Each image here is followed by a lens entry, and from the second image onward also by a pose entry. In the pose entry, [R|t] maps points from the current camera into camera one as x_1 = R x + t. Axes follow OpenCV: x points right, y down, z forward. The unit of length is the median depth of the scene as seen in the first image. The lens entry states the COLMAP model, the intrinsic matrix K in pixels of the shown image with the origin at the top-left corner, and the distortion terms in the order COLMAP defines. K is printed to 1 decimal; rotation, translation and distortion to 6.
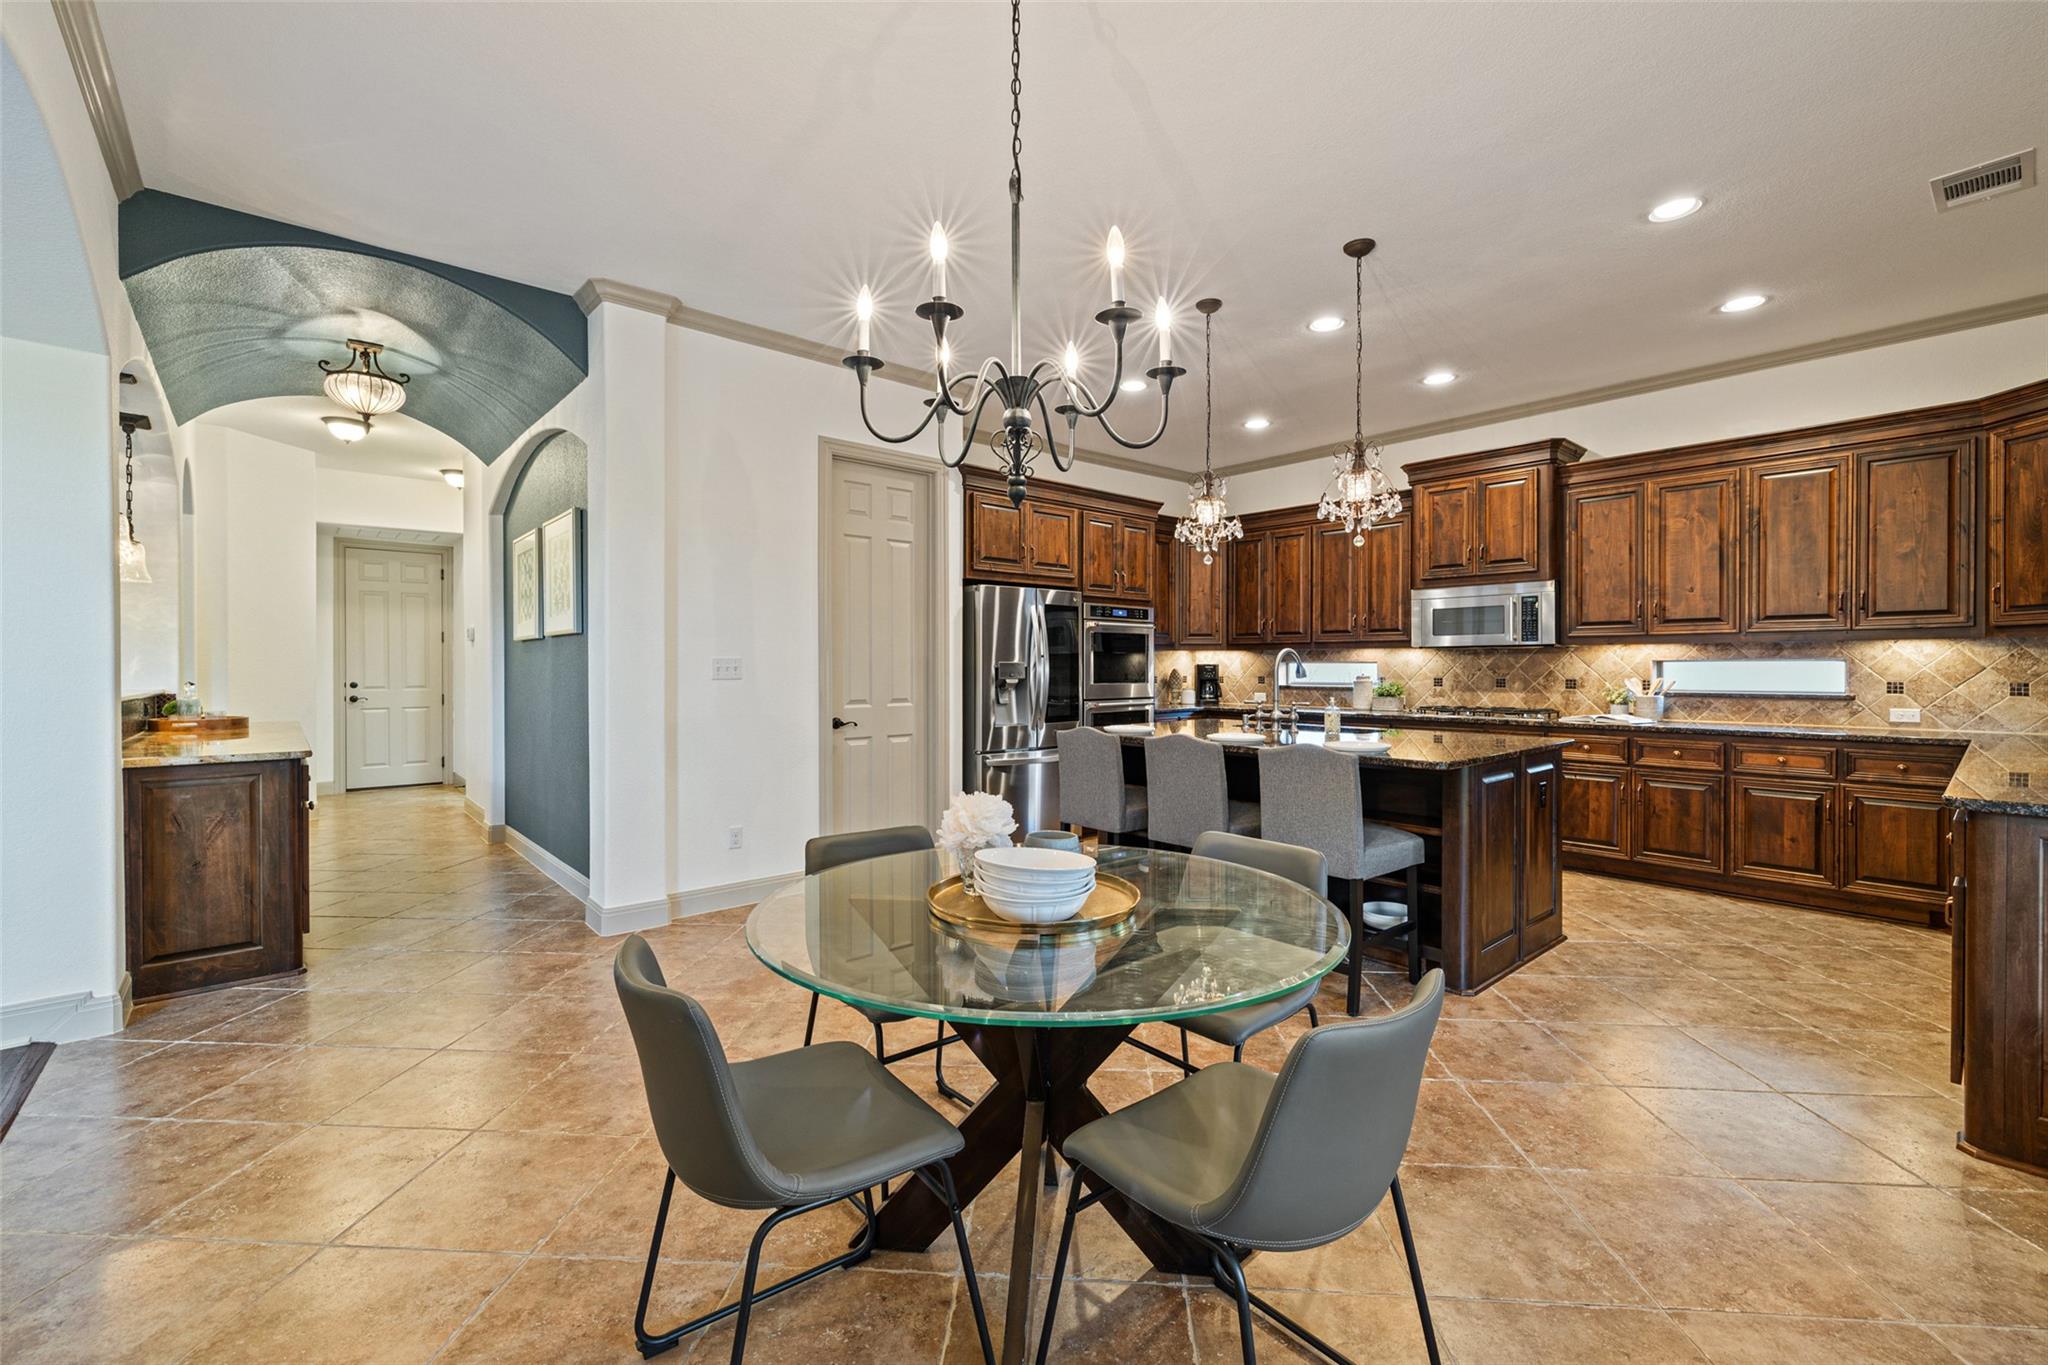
lens RADIAL K [[861.7, 0, 1028.0], [0, 861.7, 667.3], [0, 0, 1]] dist [0.001846, 0.000227]
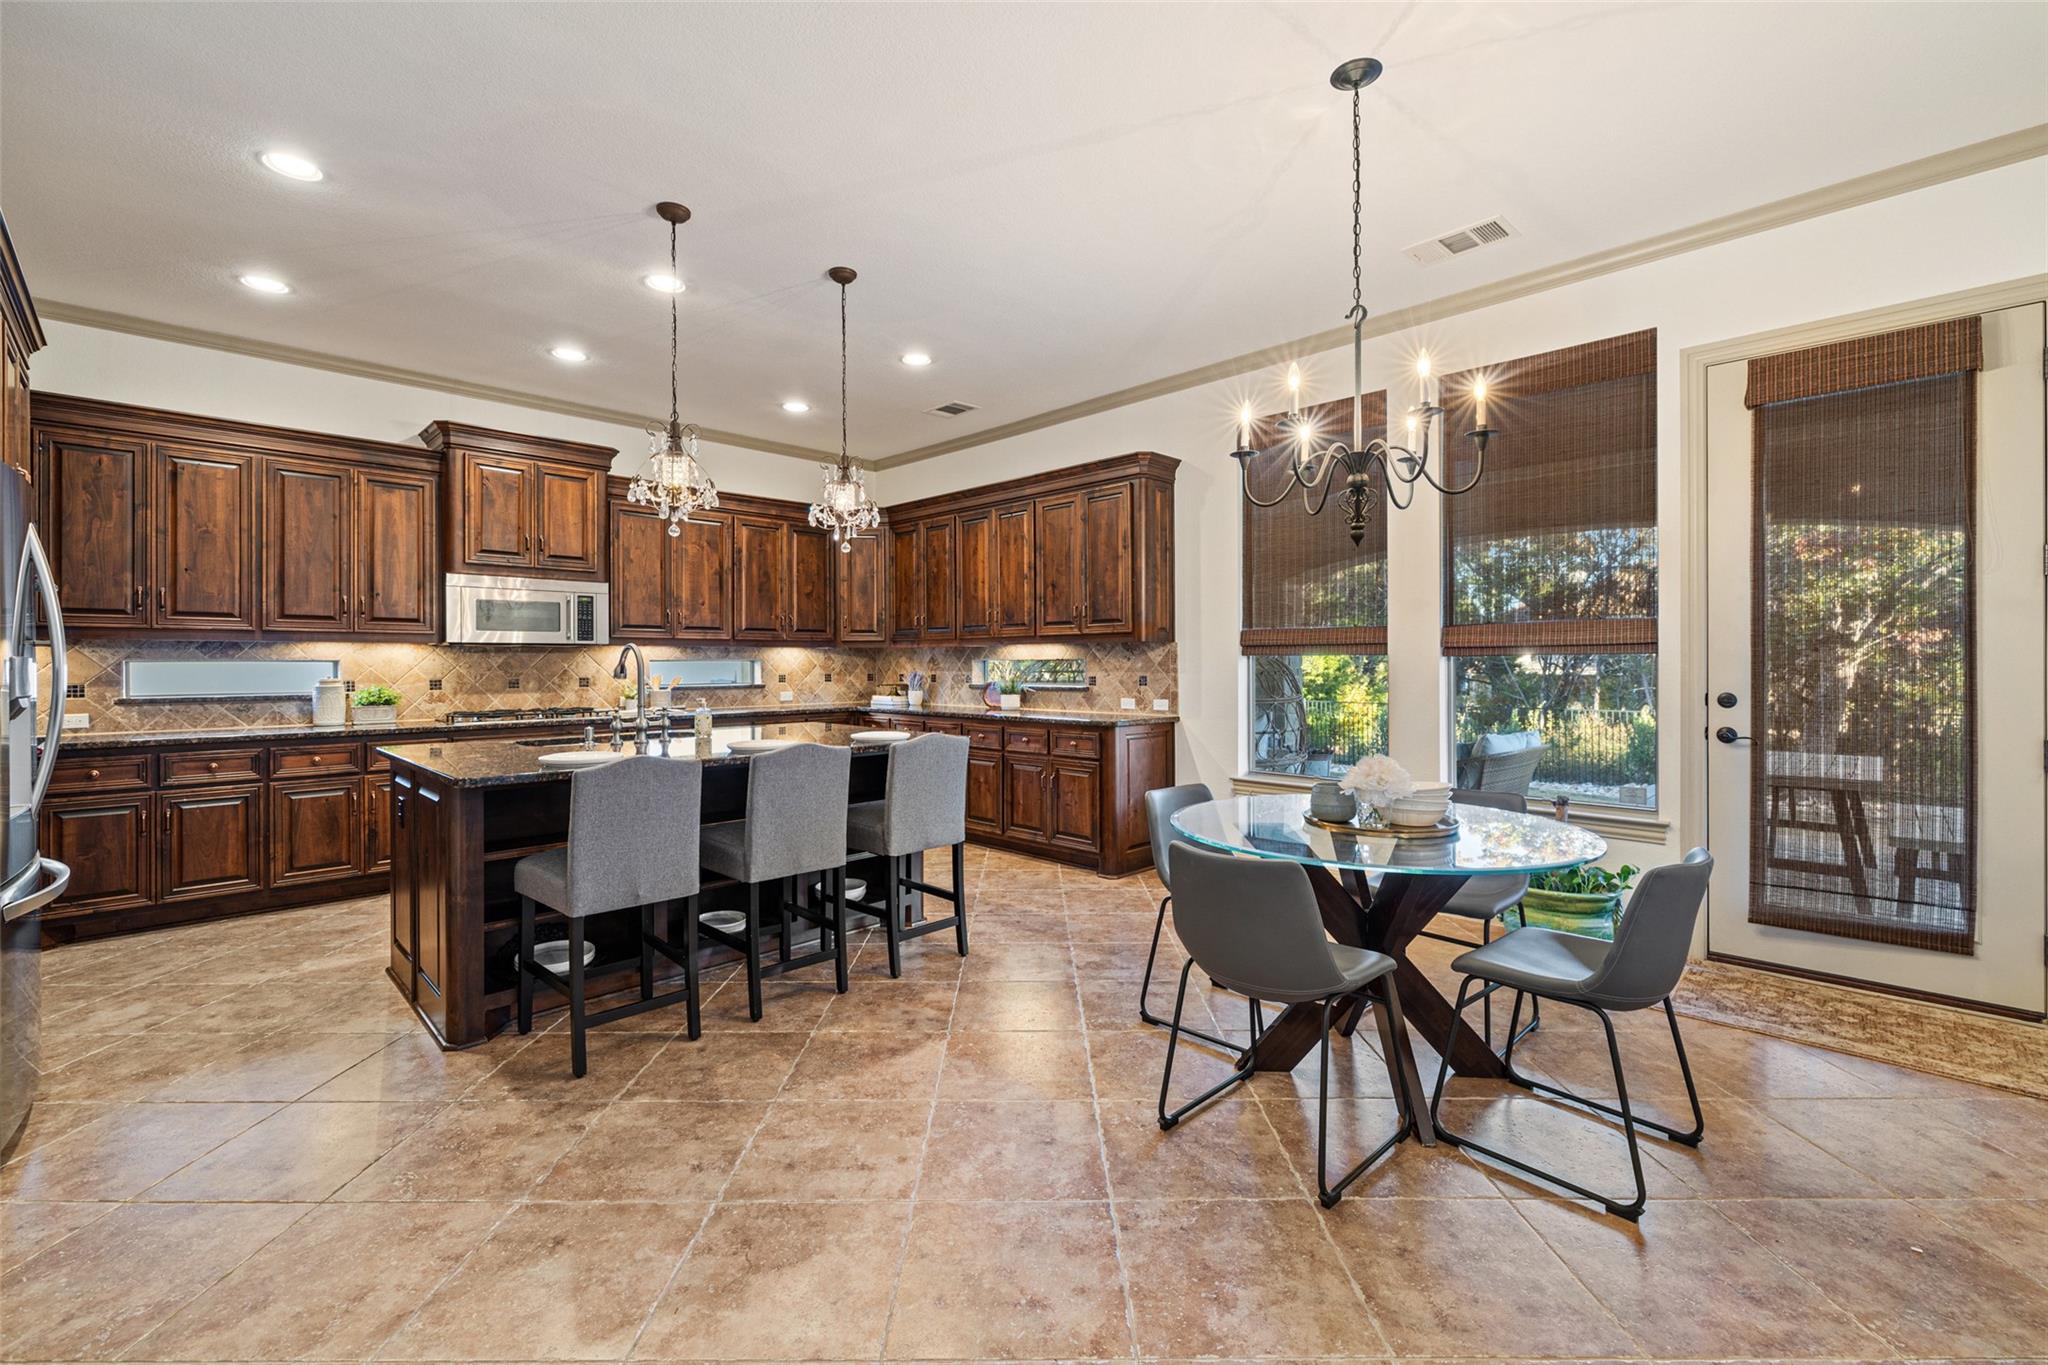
lens RADIAL K [[861.7, 0, 1028.0], [0, 861.7, 667.3], [0, 0, 1]] dist [0.001846, 0.000227]
pose [[-0.063616, -0.003666, 0.997968, -0.469560], [0.004894, 0.999980, 0.003985, -0.000313], [-0.997962, 0.005137, -0.063597, 0.560685]]
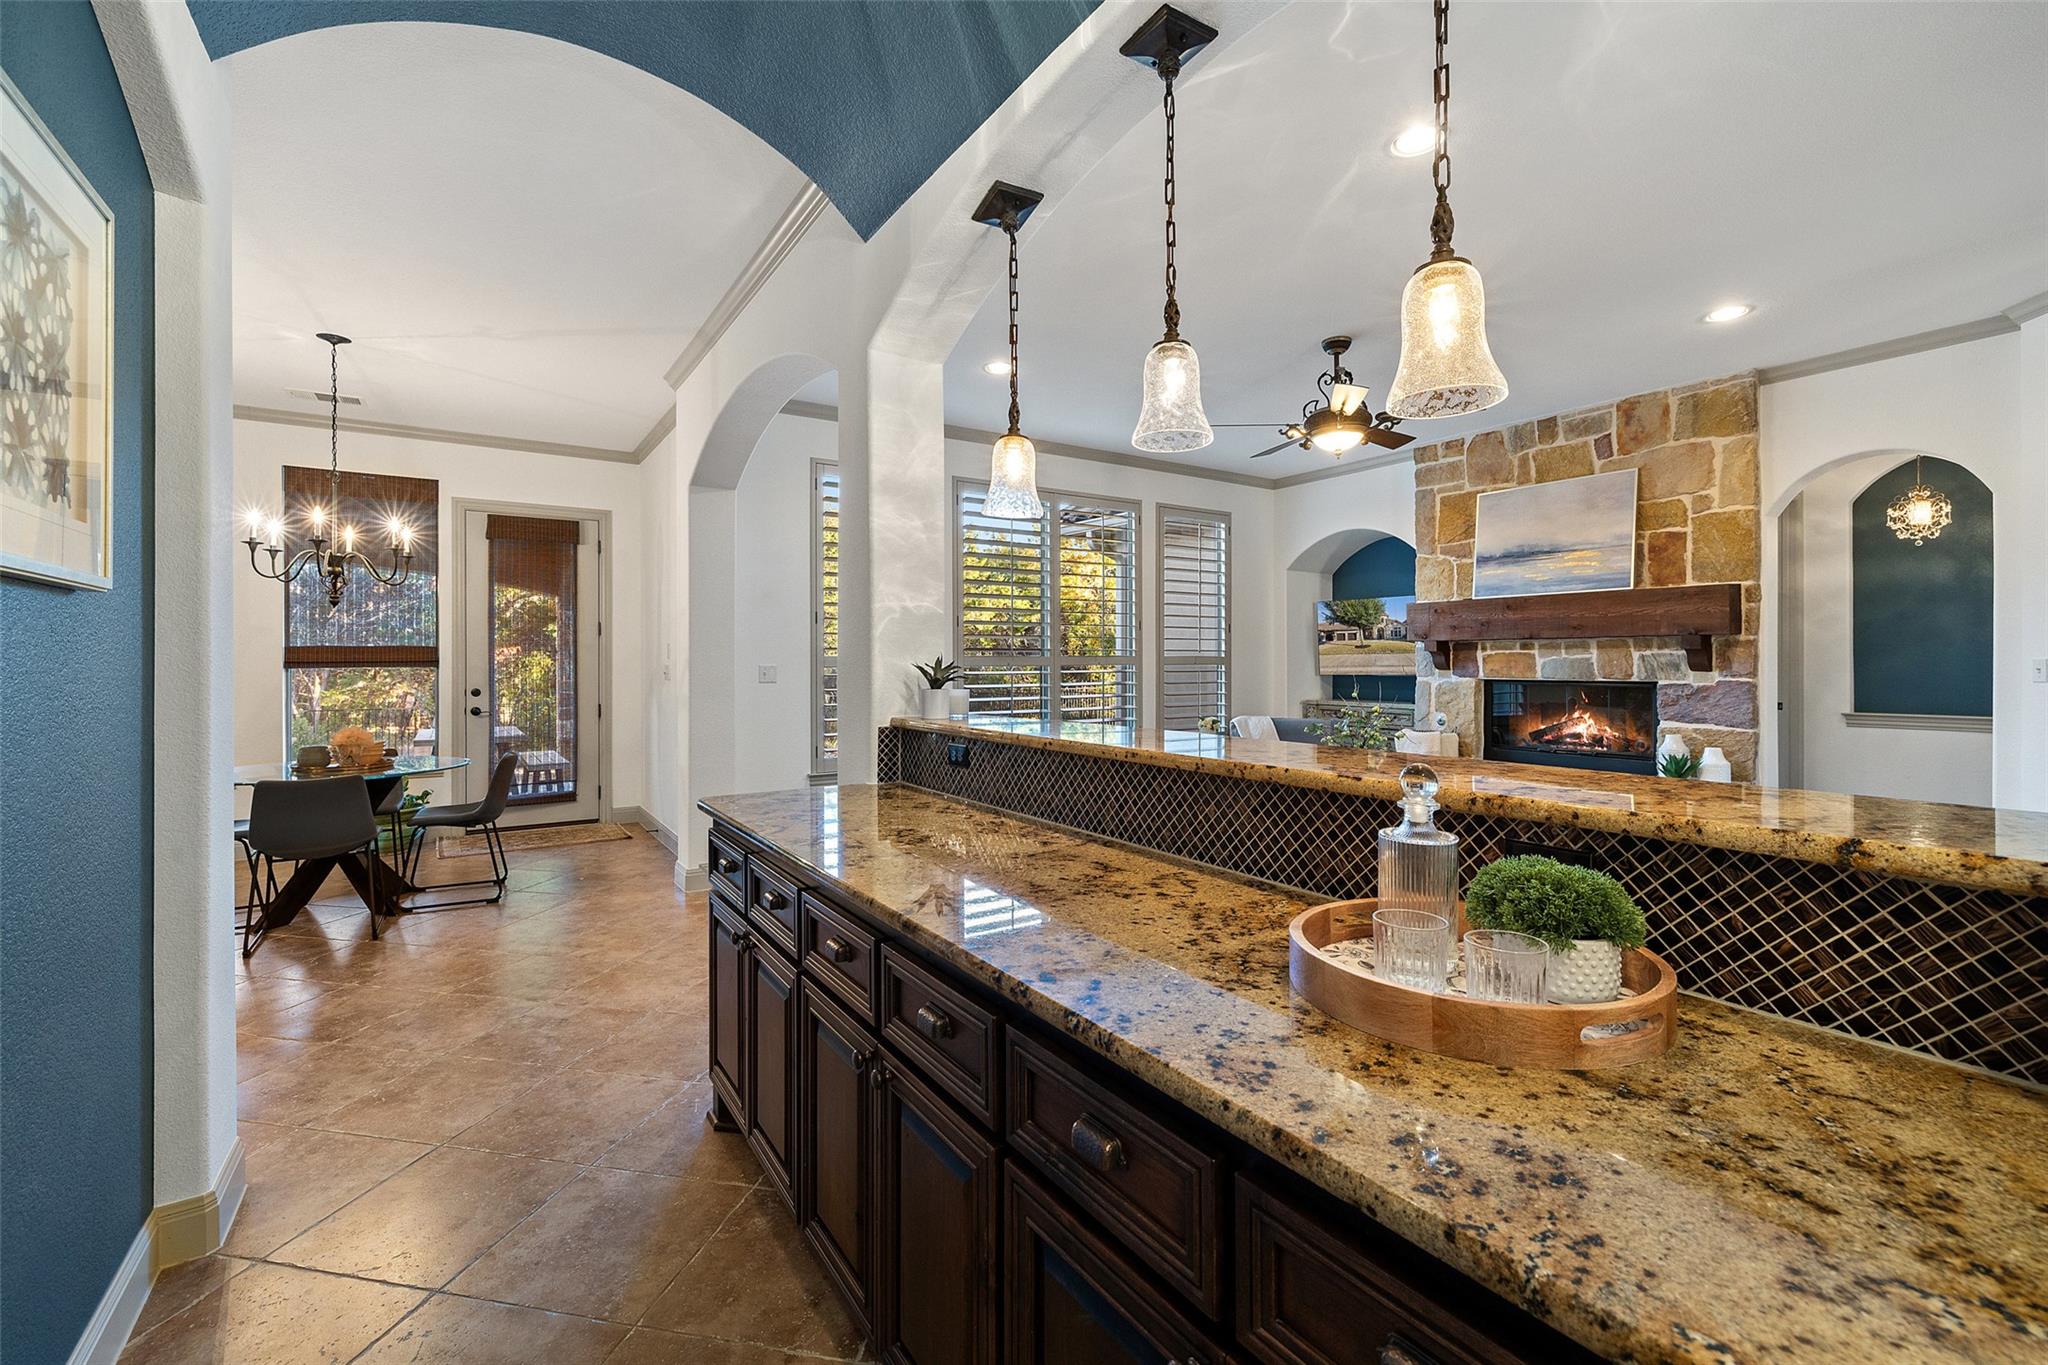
lens RADIAL K [[861.7, 0, 1028.0], [0, 861.7, 667.3], [0, 0, 1]] dist [0.001846, 0.000227]
pose [[-0.990934, 0.001716, 0.134337, -0.764323], [0.001670, 0.999999, -0.000460, -0.003472], [-0.134338, -0.000232, -0.990936, 1.057211]]
